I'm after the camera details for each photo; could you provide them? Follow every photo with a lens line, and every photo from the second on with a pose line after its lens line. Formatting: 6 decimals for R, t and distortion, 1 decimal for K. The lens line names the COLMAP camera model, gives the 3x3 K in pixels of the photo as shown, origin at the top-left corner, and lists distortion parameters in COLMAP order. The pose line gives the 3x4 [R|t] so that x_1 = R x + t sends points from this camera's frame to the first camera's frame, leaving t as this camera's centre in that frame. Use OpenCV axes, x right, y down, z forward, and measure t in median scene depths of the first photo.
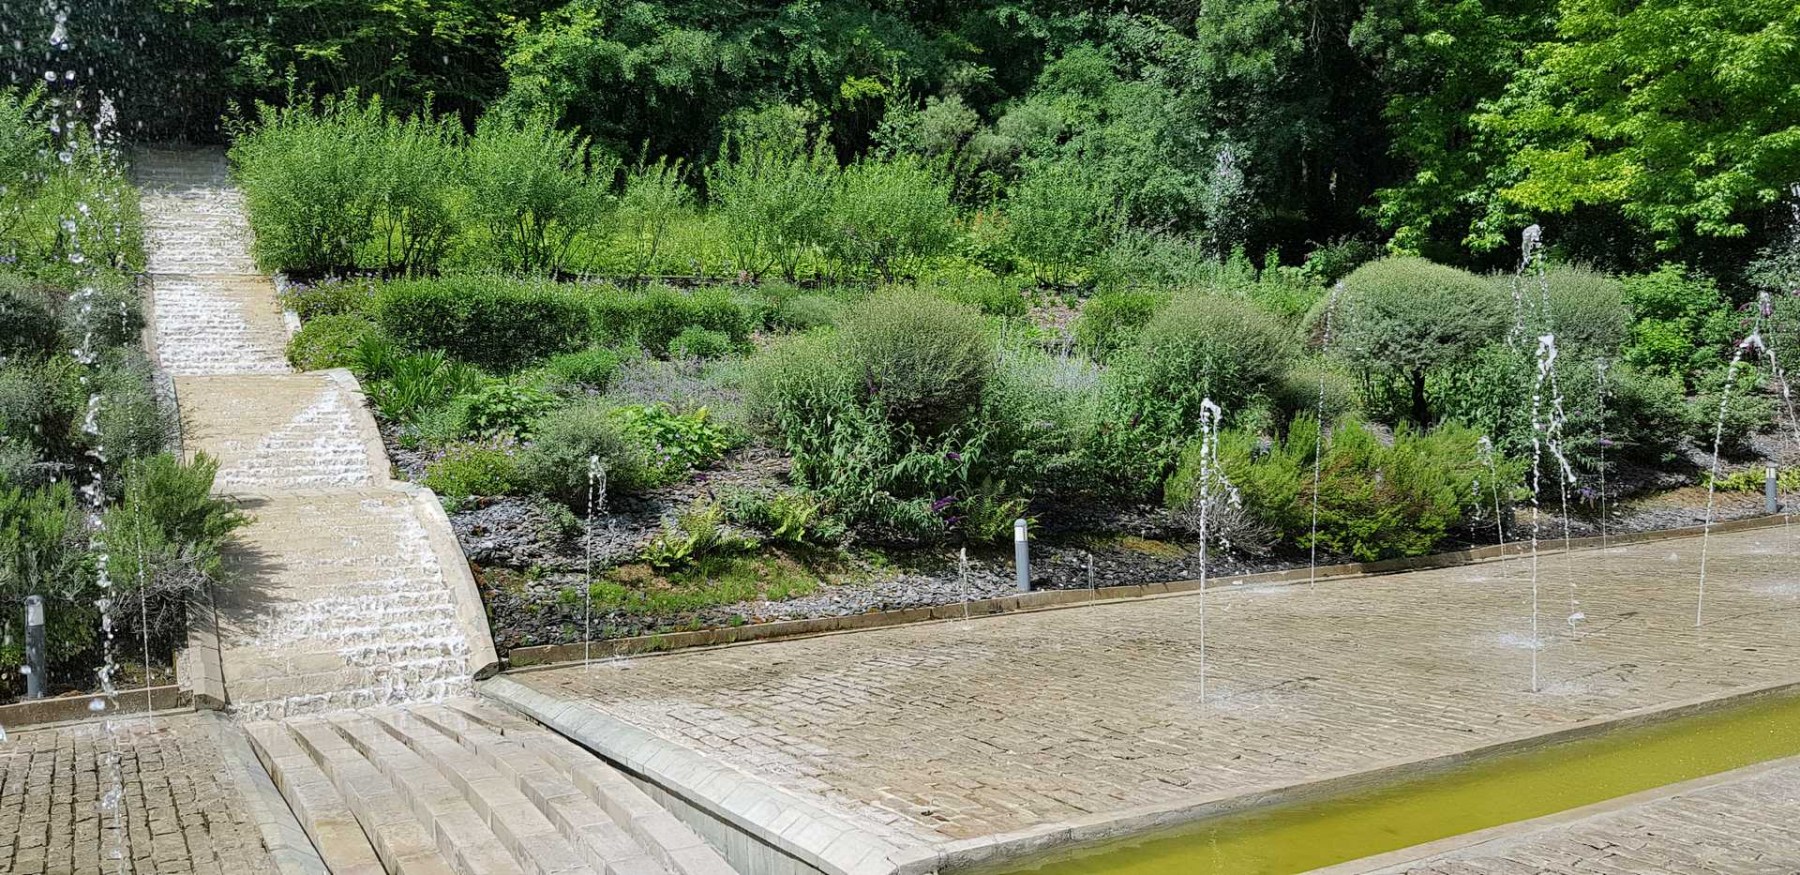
lens RADIAL K [[1450.4, 0, 837.1], [0, 1450.4, 398.0], [0, 0, 1]] dist [0.078076, -0.123583]
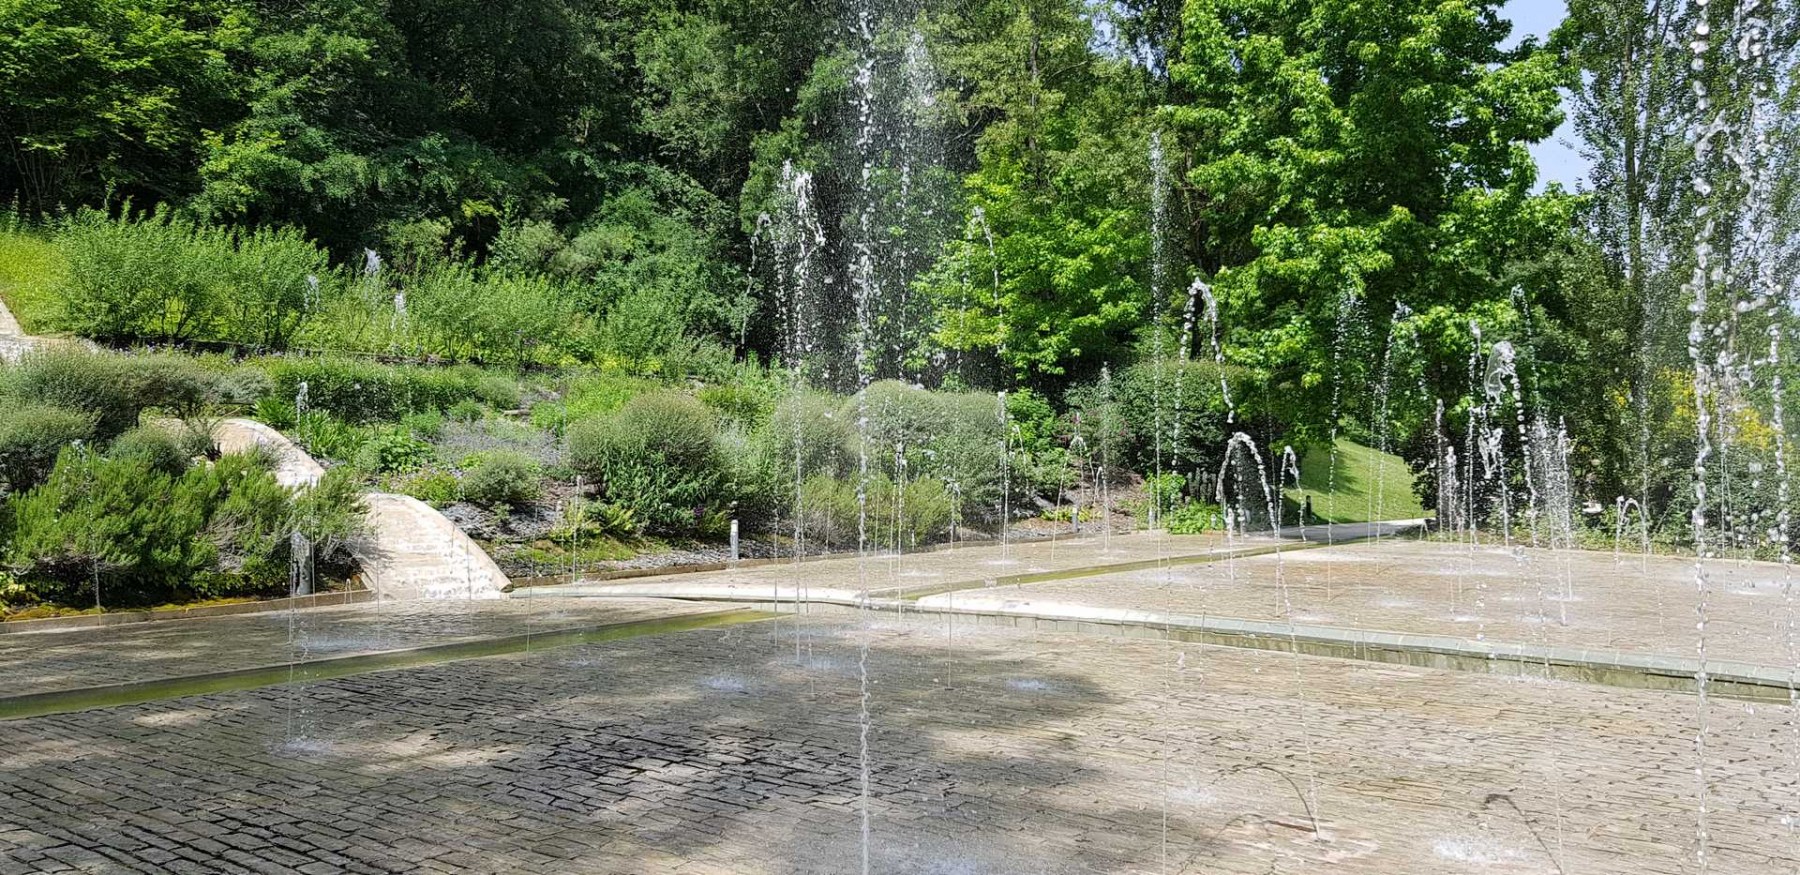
lens RADIAL K [[1450.4, 0, 860.8], [0, 1450.4, 426.8], [0, 0, 1]] dist [0.078076, -0.123583]
pose [[0.909767, 0.040825, 0.413107, -0.237703], [-0.030366, 0.999031, -0.031856, 0.009185], [-0.414007, 0.016438, 0.910125, -0.357684]]
